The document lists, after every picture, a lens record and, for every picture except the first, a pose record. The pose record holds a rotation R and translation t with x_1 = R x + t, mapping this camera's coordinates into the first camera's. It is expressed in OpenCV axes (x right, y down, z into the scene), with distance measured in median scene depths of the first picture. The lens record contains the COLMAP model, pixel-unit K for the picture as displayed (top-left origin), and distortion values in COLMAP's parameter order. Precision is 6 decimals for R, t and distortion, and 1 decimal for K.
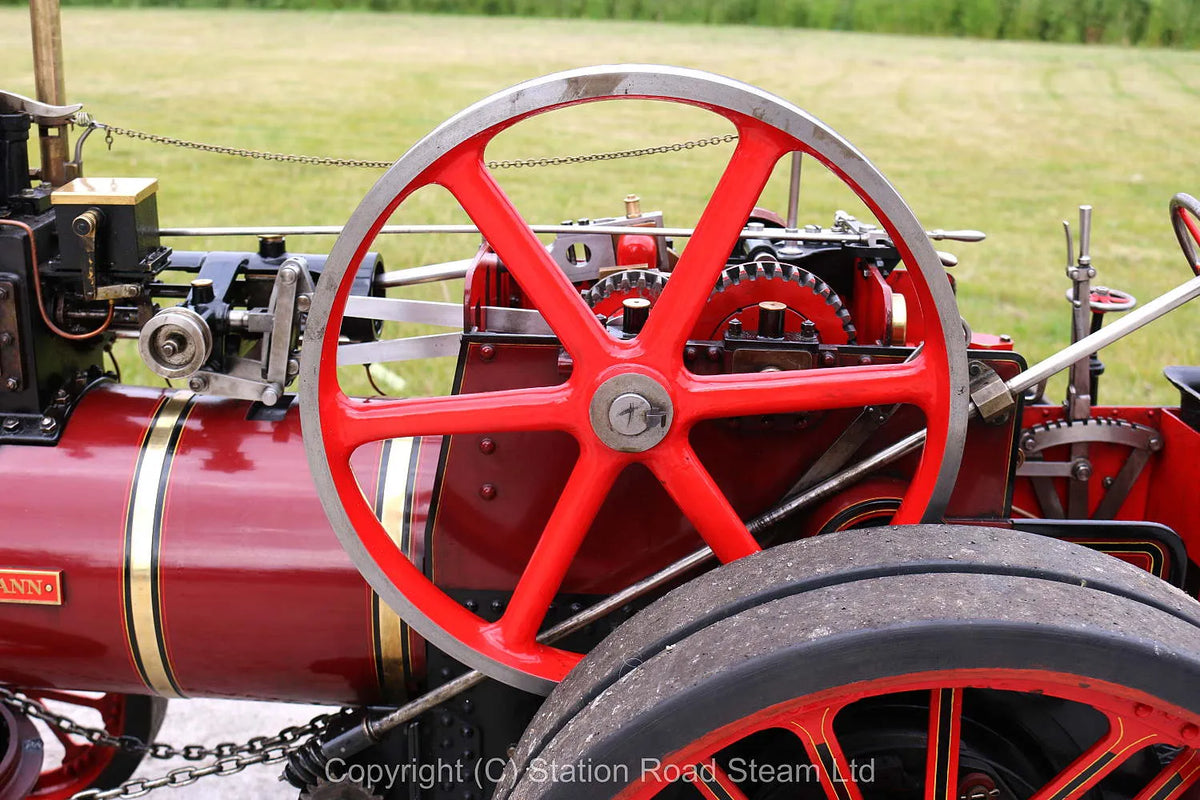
lens RADIAL K [[1406.0, 0, 600.0], [0, 1406.0, 400.0], [0, 0, 1]] dist [-0.071405, 0.039202]
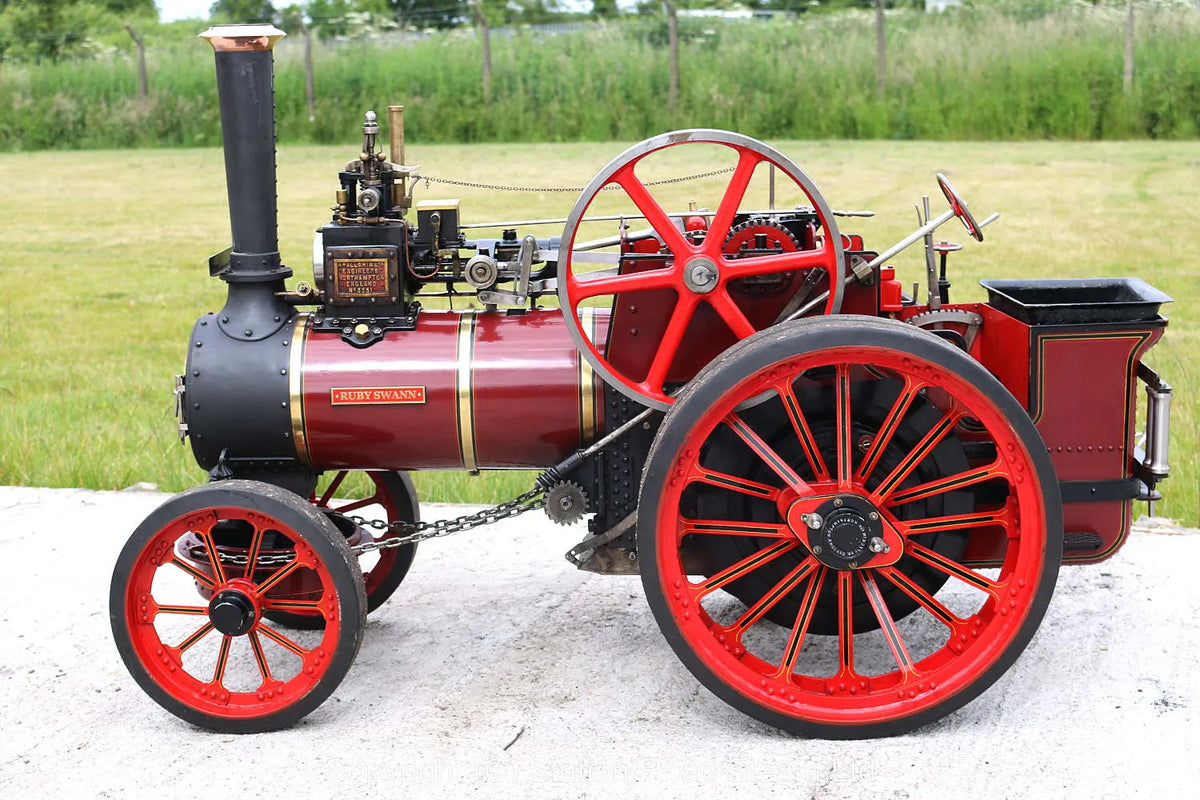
lens RADIAL K [[1957.4, 0, 600.0], [0, 1957.4, 400.0], [0, 0, 1]] dist [0.000046, -0.025223]
pose [[0.998885, -0.047203, -0.000491, -0.111313], [0.046701, 0.989686, -0.135429, 0.468826], [0.006879, 0.135255, 0.990787, -1.591015]]
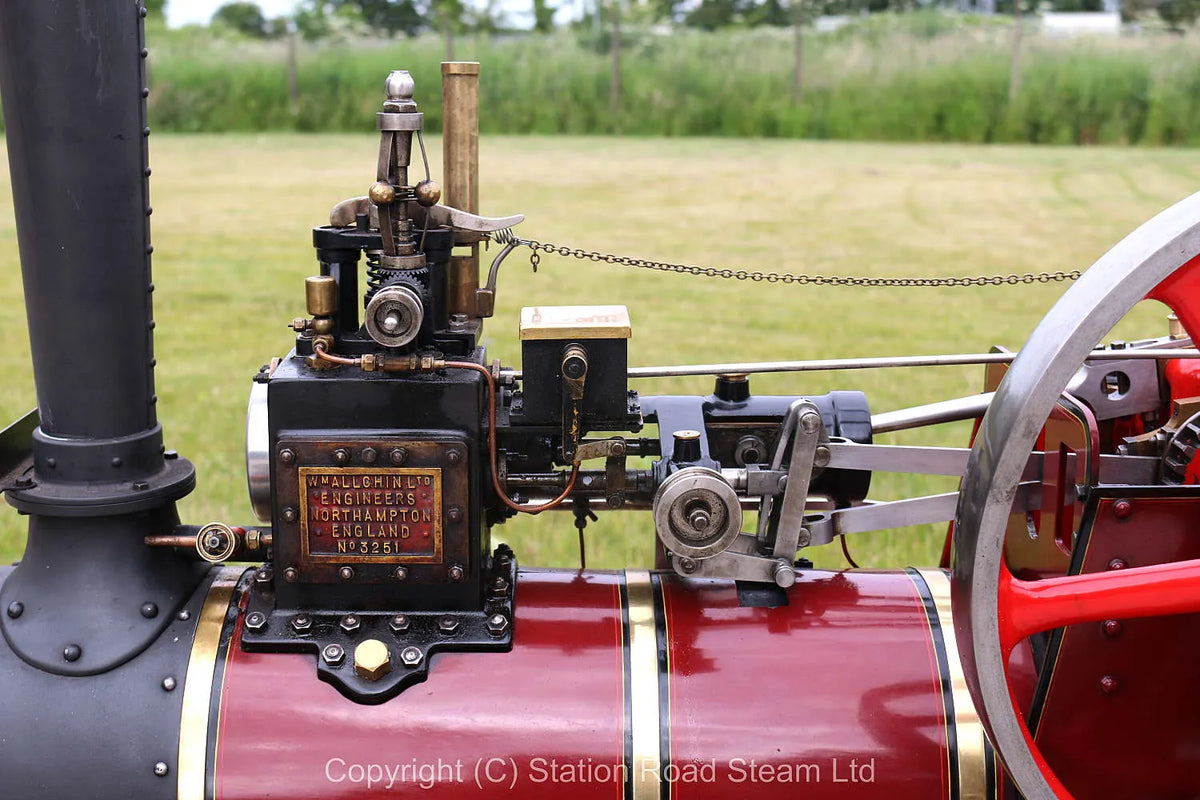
lens RADIAL K [[1557.4, 0, 600.0], [0, 1557.4, 400.0], [0, 0, 1]] dist [-0.049582, -0.021000]
pose [[0.998388, -0.033826, 0.045581, -0.332140], [0.038100, 0.994612, -0.096416, -0.018275], [-0.042074, 0.097998, 0.994297, 0.112108]]
